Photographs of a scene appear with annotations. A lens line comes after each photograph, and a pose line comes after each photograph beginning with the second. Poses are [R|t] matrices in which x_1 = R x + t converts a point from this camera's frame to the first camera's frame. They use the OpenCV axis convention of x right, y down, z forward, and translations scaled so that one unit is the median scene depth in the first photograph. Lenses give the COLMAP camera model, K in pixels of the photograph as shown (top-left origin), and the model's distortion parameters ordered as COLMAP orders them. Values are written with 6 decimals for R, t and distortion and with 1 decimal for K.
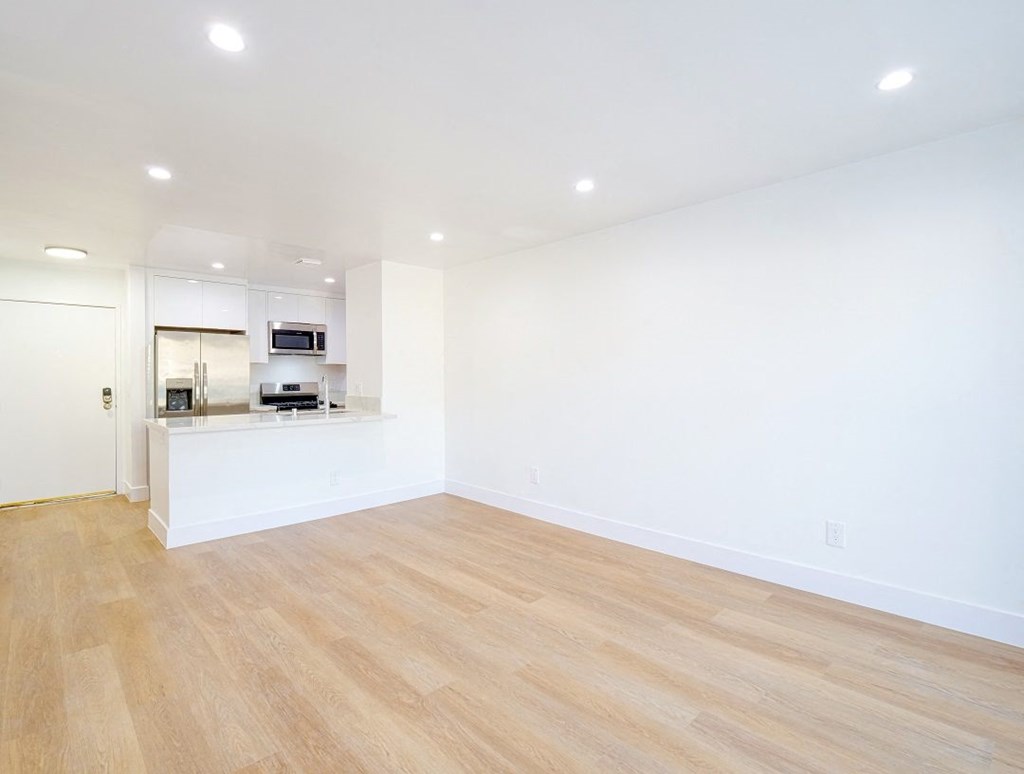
lens RADIAL K [[509.9, 0, 506.1], [0, 509.9, 381.4], [0, 0, 1]] dist [-0.009537, -0.000147]
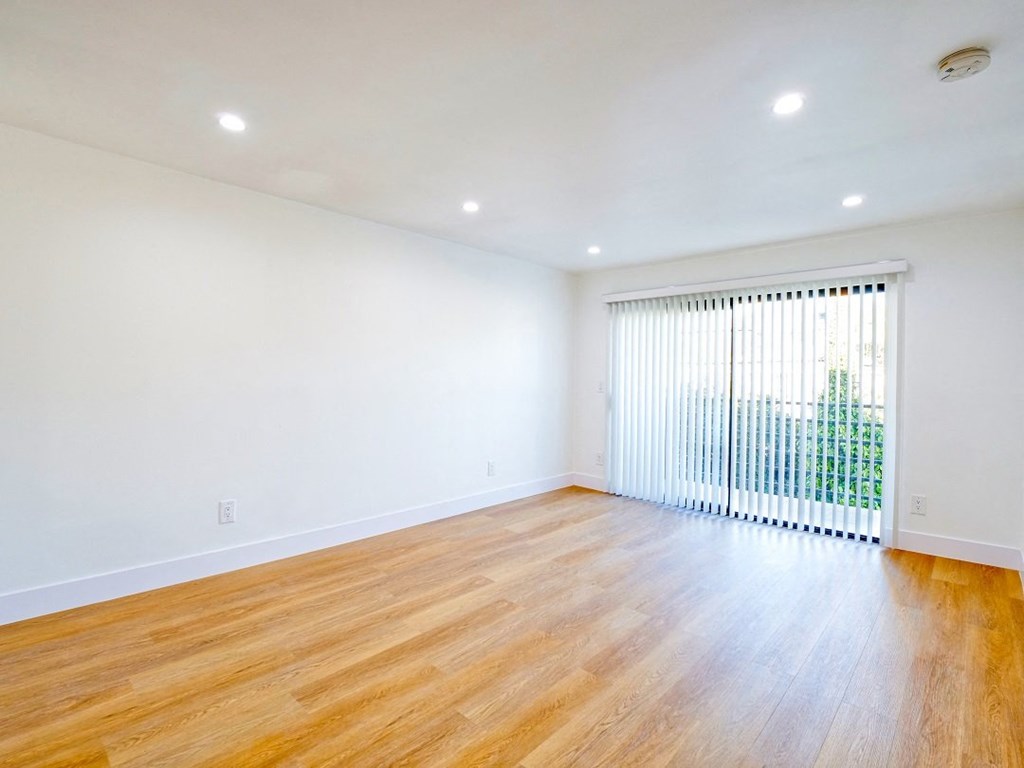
lens RADIAL K [[508.9, 0, 511.7], [0, 508.9, 379.9], [0, 0, 1]] dist [-0.000627, -0.001004]
pose [[-0.071756, -0.005360, 0.997408, -0.806883], [-0.009495, 0.999944, 0.004691, -0.000956], [-0.997377, -0.009134, -0.071803, 0.812275]]
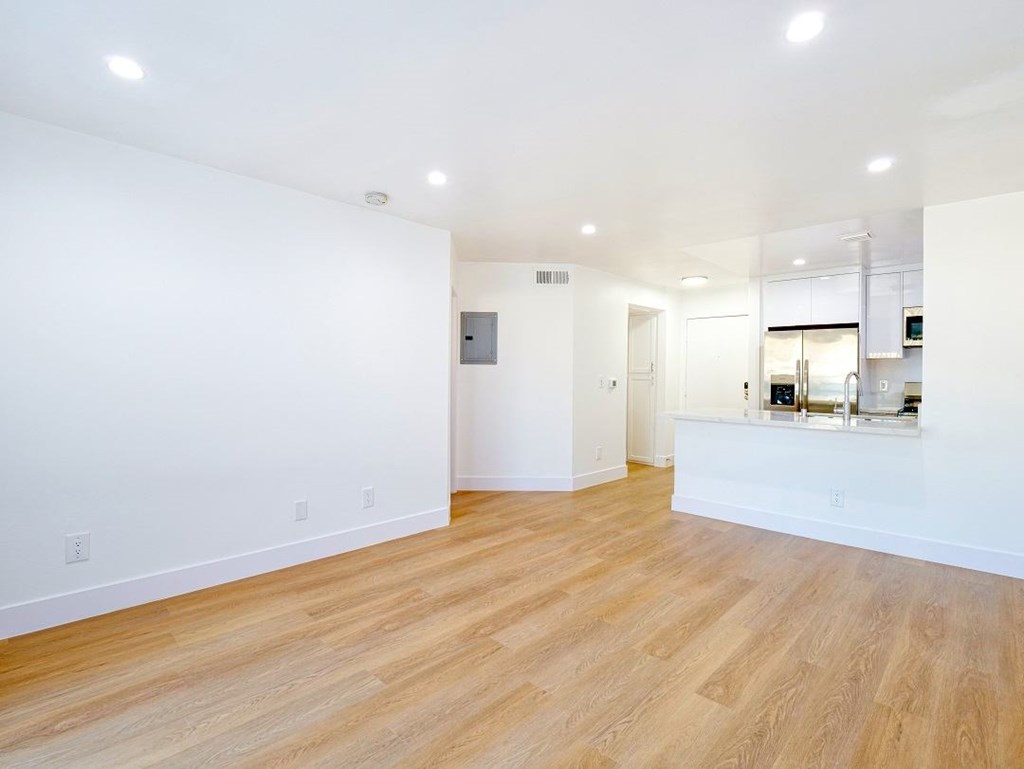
lens RADIAL K [[508.9, 0, 506.5], [0, 508.9, 375.0], [0, 0, 1]] dist [-0.000627, -0.001004]
pose [[0.043647, 0.010232, -0.998995, 0.573836], [-0.018408, 0.999786, 0.009436, -0.006864], [0.998877, 0.017978, 0.043826, 0.541903]]
